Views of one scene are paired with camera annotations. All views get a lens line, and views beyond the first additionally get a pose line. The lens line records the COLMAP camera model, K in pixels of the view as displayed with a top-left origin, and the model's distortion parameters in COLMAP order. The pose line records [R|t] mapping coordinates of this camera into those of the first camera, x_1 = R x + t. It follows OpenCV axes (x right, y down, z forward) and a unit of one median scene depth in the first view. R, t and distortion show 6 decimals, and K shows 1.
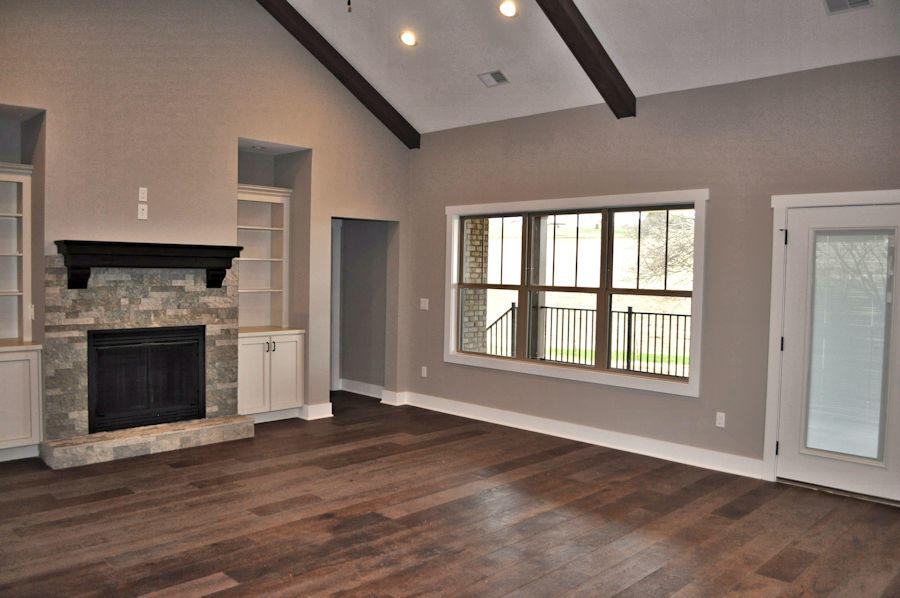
lens RADIAL K [[707.0, 0, 446.7], [0, 707.0, 303.2], [0, 0, 1]] dist [-0.081107, 0.008507]
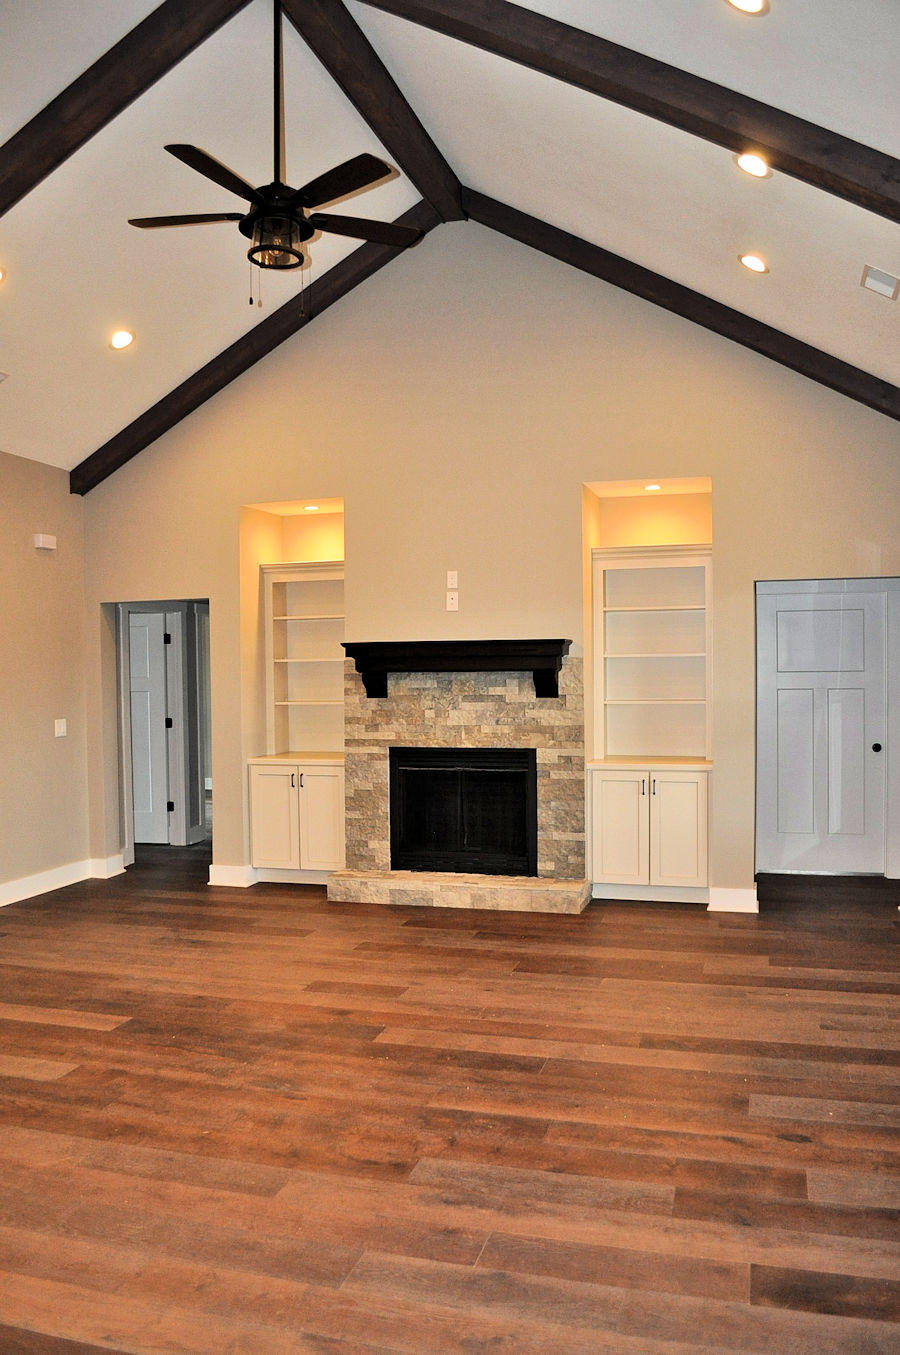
lens RADIAL K [[1064.4, 0, 449.0], [0, 1064.4, 684.3], [0, 0, 1]] dist [-0.081107, 0.008507]
pose [[0.473648, -0.005511, -0.880697, 0.636047], [-0.022284, 0.999585, -0.018239, -0.014591], [0.880432, 0.028264, 0.473329, 0.426068]]
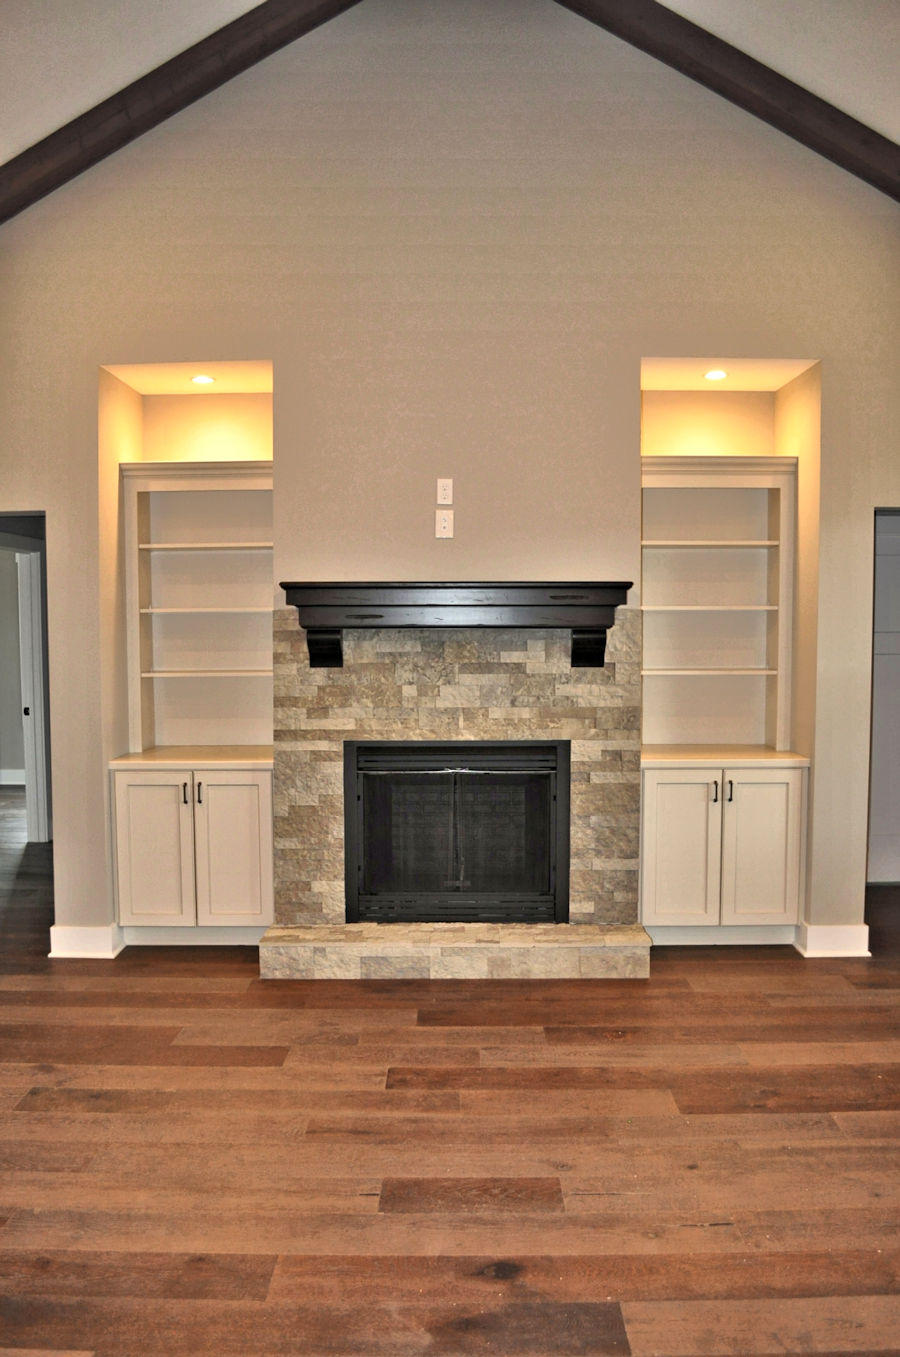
lens RADIAL K [[1066.0, 0, 449.0], [0, 1066.0, 685.3], [0, 0, 1]] dist [-0.081107, 0.008507]
pose [[0.695730, 0.020498, -0.718011, 0.157355], [-0.019136, 0.999767, 0.009999, -0.015722], [0.718049, 0.006783, 0.695960, 0.435514]]
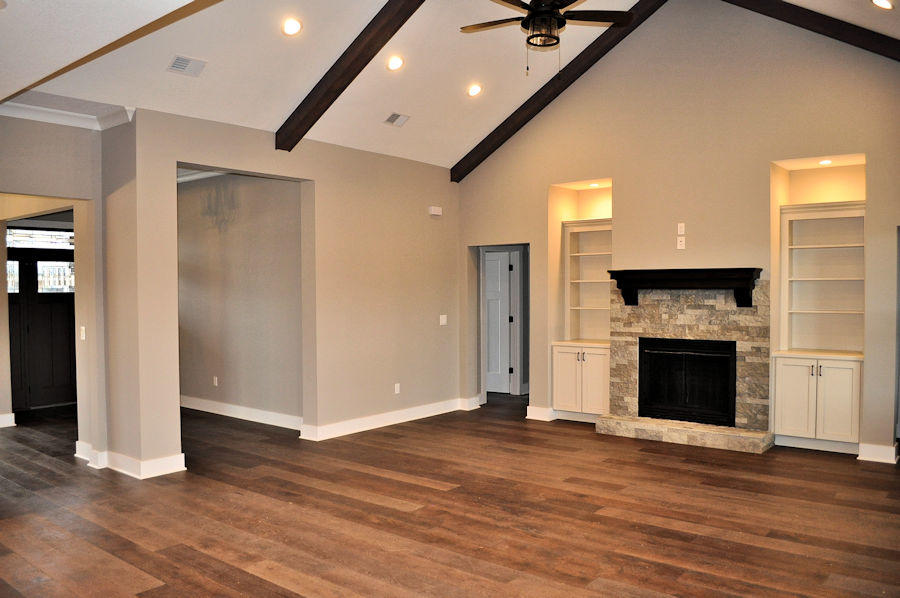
lens RADIAL K [[707.0, 0, 446.7], [0, 707.0, 303.2], [0, 0, 1]] dist [-0.081107, 0.008507]
pose [[0.099562, 0.006277, -0.995012, 0.743276], [-0.040976, 0.999158, 0.002203, -0.012824], [0.994187, 0.040552, 0.099735, 0.478766]]
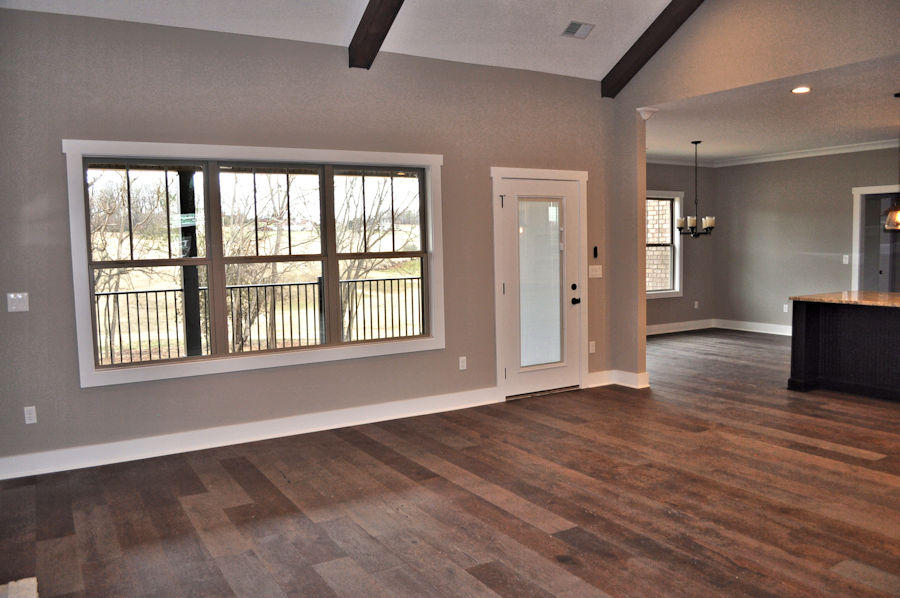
lens RADIAL K [[707.0, 0, 446.7], [0, 707.0, 303.2], [0, 0, 1]] dist [-0.081107, 0.008507]
pose [[0.250433, -0.106610, 0.962246, -0.664324], [0.071690, 0.993232, 0.091385, -0.033403], [-0.965476, 0.046097, 0.256381, 0.687236]]
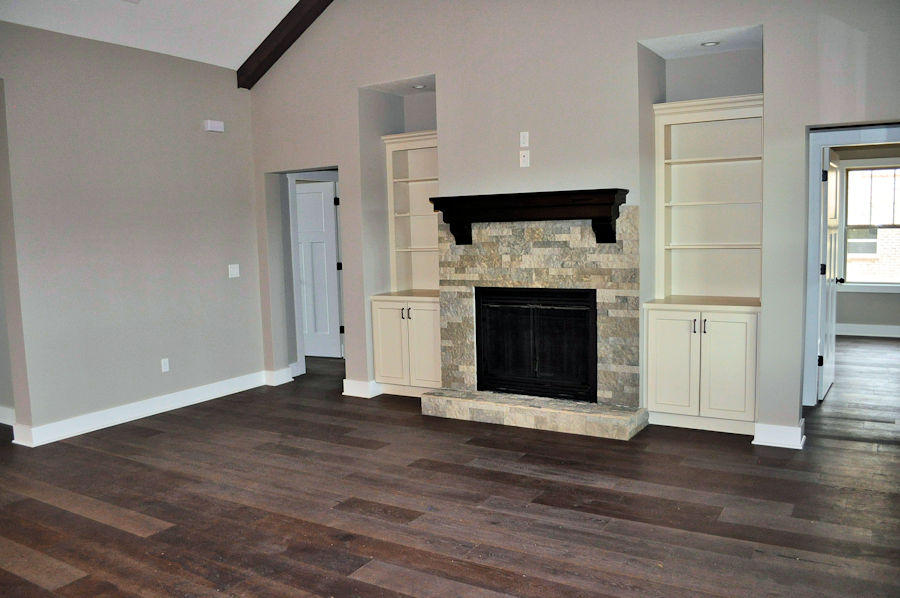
lens RADIAL K [[723.2, 0, 446.6], [0, 723.2, 300.2], [0, 0, 1]] dist [-0.080095, 0.008392]
pose [[0.226246, 0.074991, -0.971179, 0.460386], [-0.013123, 0.997176, 0.073941, -0.016550], [0.973982, -0.003984, 0.226591, 0.695174]]
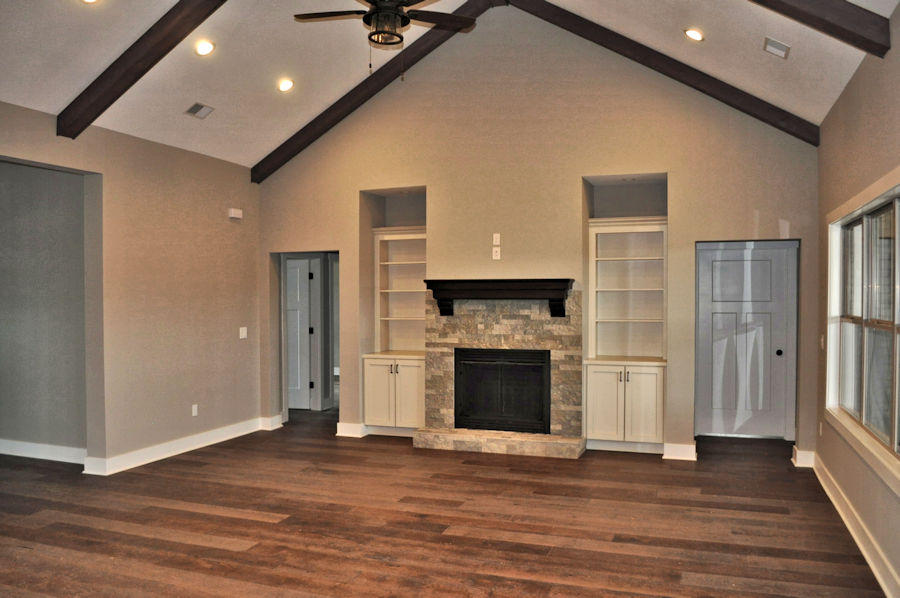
lens RADIAL K [[723.2, 0, 446.6], [0, 723.2, 300.2], [0, 0, 1]] dist [-0.080095, 0.008392]
pose [[0.413599, -0.010033, -0.910404, 0.685394], [-0.033797, 0.999081, -0.026365, -0.013283], [0.909832, 0.041673, 0.412880, 0.402582]]
